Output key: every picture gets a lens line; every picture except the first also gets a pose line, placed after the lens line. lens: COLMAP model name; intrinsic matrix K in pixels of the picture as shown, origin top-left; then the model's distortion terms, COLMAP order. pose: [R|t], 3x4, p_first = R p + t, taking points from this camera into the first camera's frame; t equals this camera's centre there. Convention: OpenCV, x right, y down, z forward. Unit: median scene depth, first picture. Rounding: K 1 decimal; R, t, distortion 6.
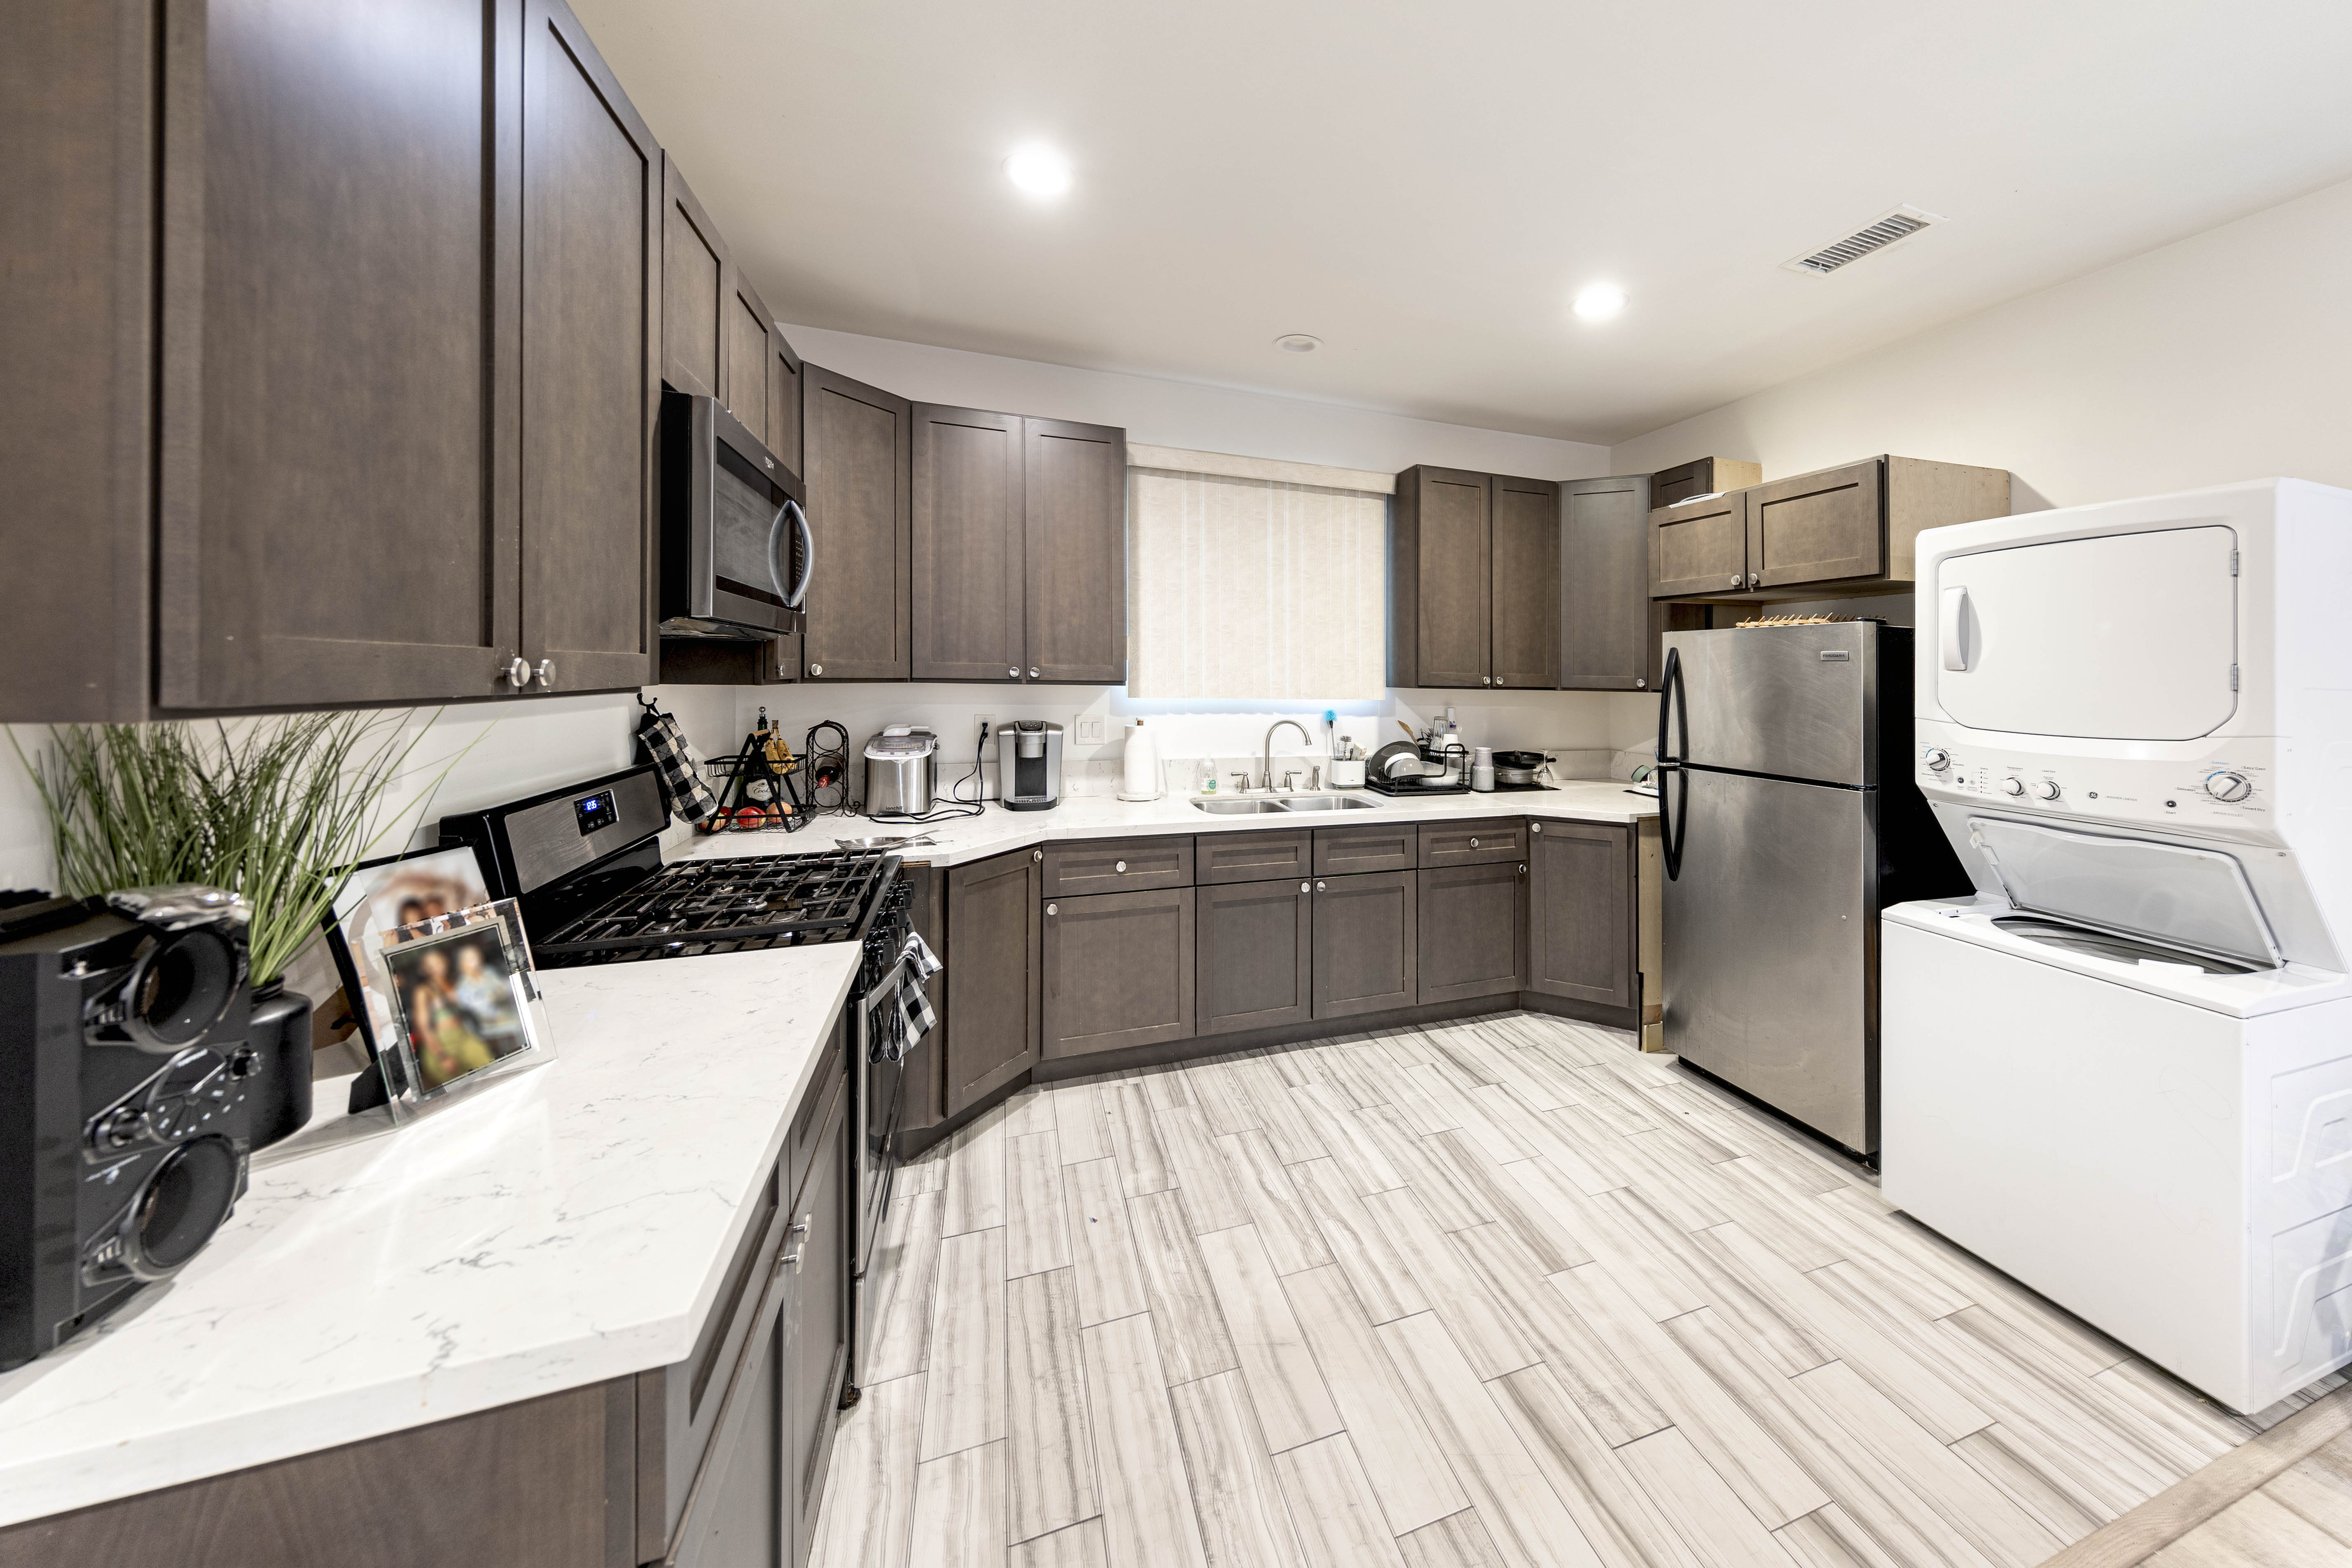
lens RADIAL K [[830.2, 0, 1293.6], [0, 830.2, 670.2], [0, 0, 1]] dist [0.007630, -0.000002]
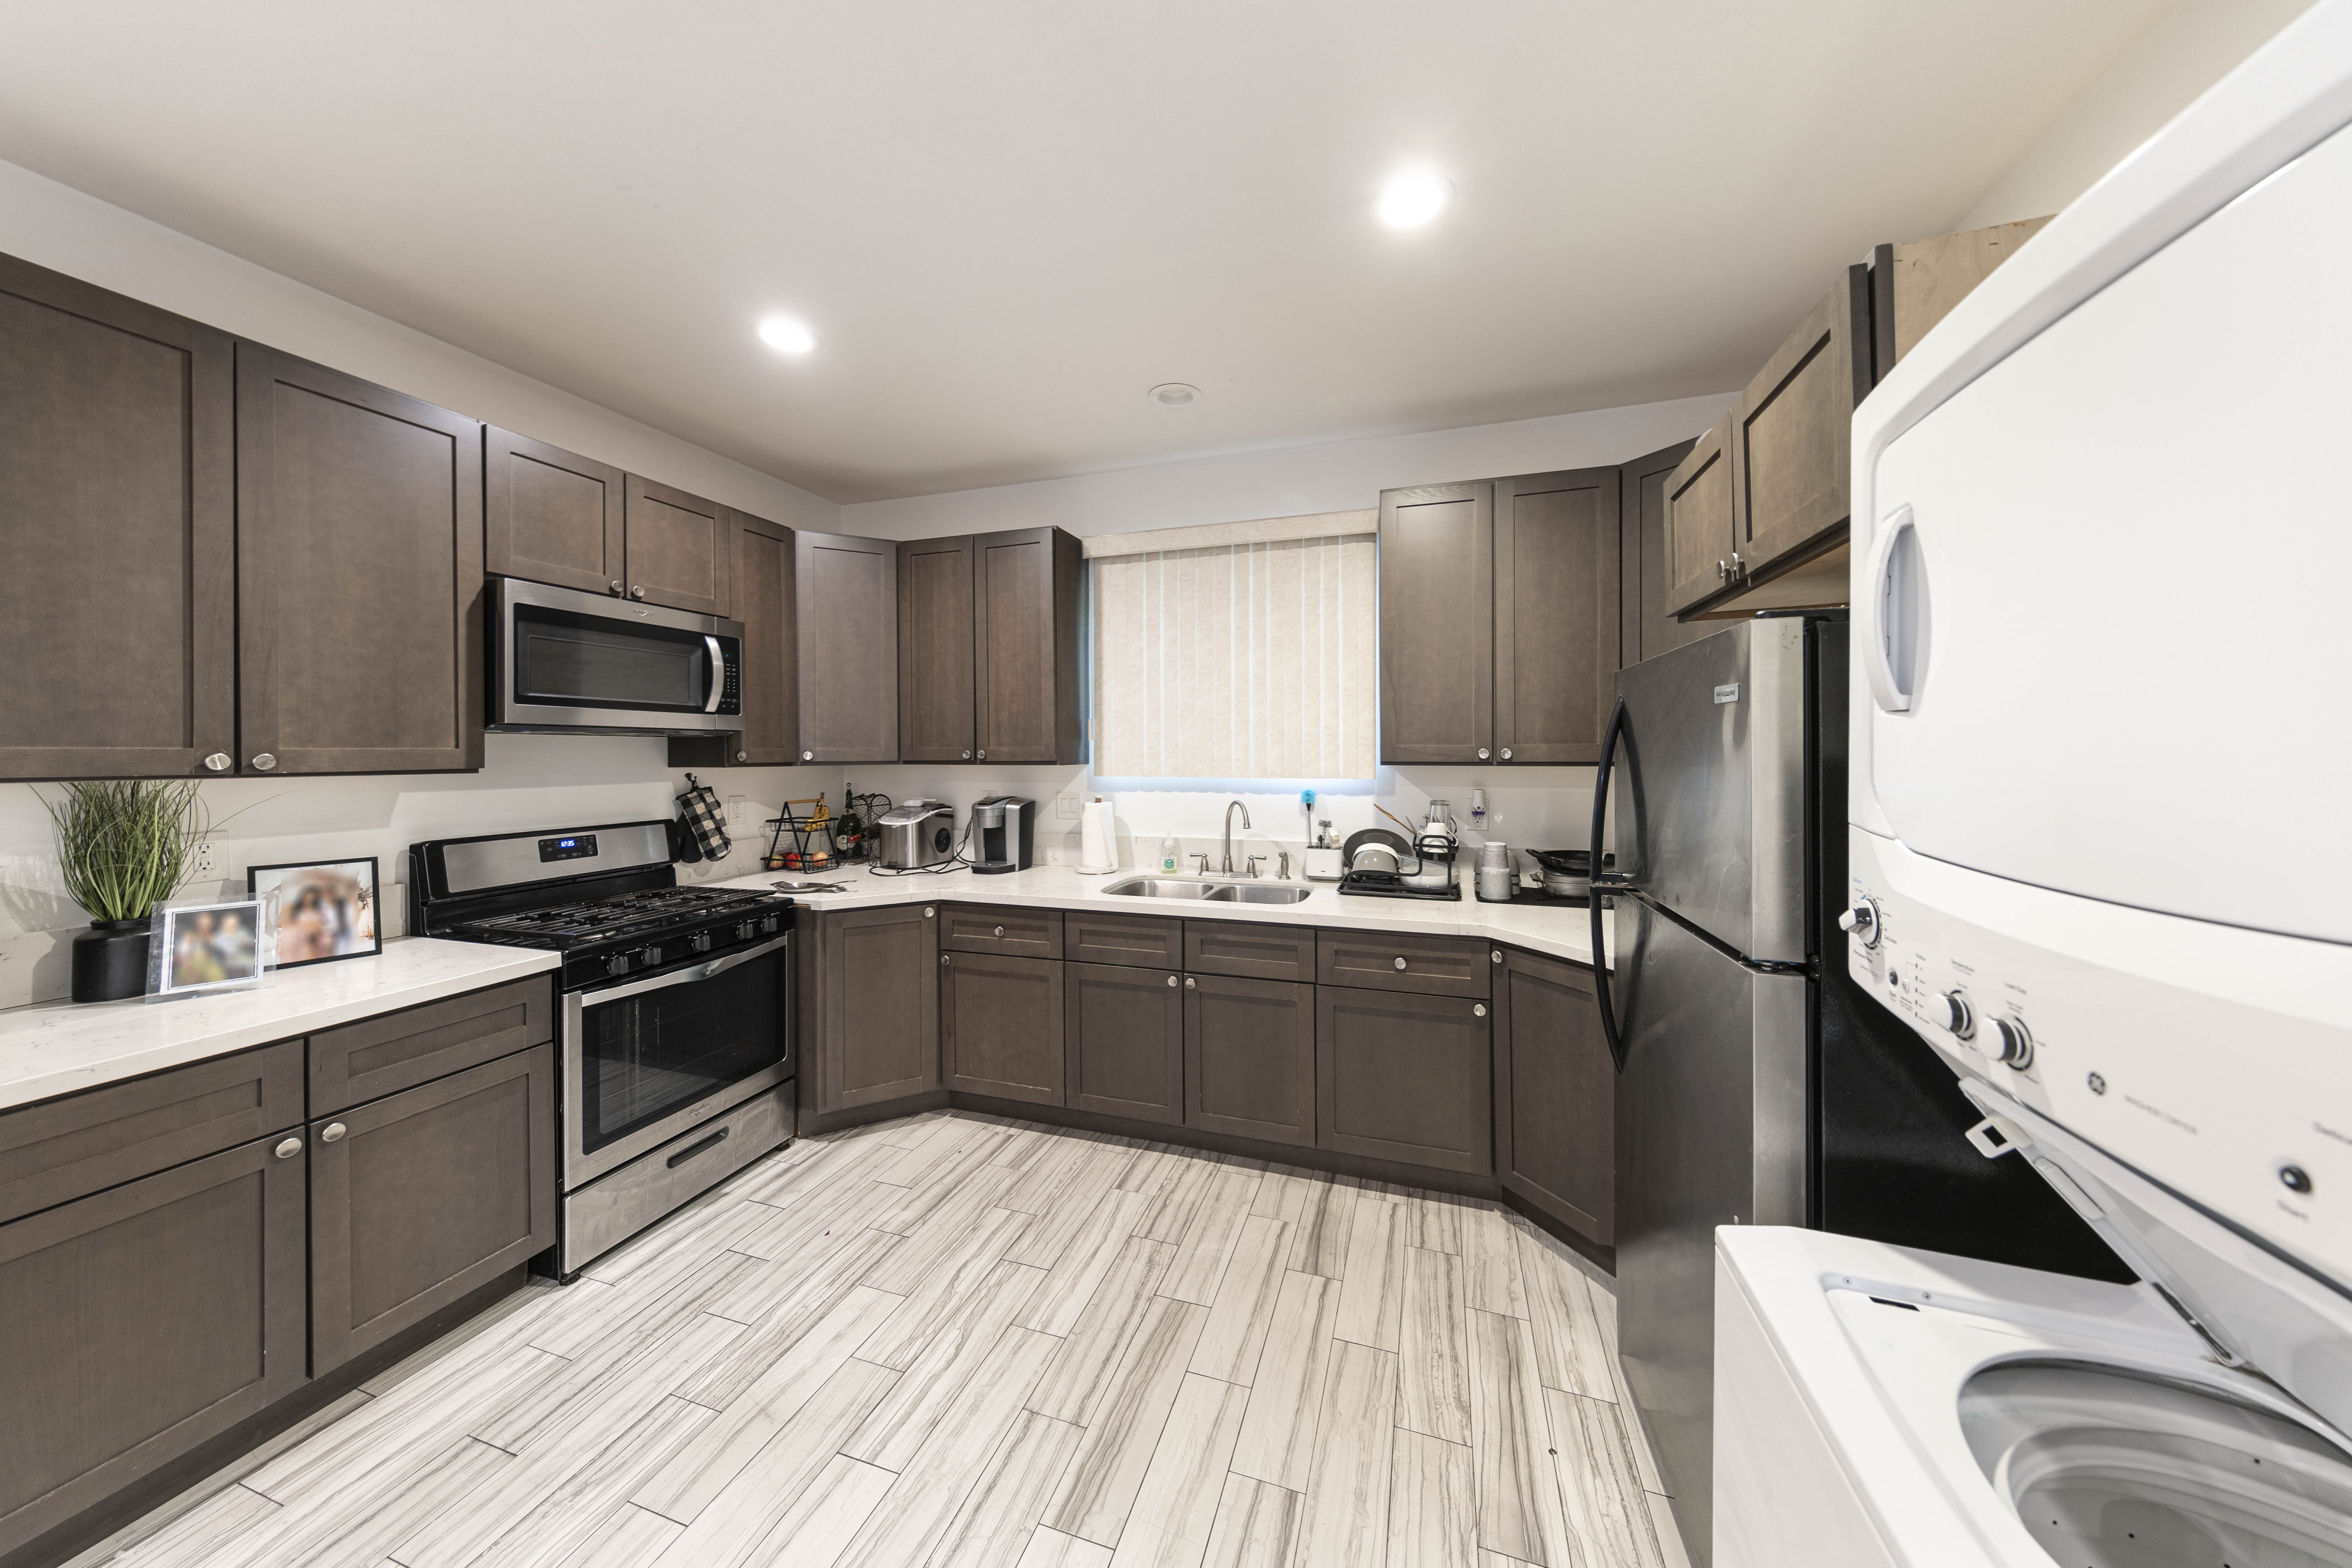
lens RADIAL K [[755.5, 0, 1153.7], [0, 755.5, 754.9], [0, 0, 1]] dist [0.007192, -0.000628]
pose [[0.770122, -0.017502, -0.637657, 0.547923], [0.020485, 0.999787, -0.002701, 0.010929], [0.637568, -0.010982, 0.770316, 0.345403]]
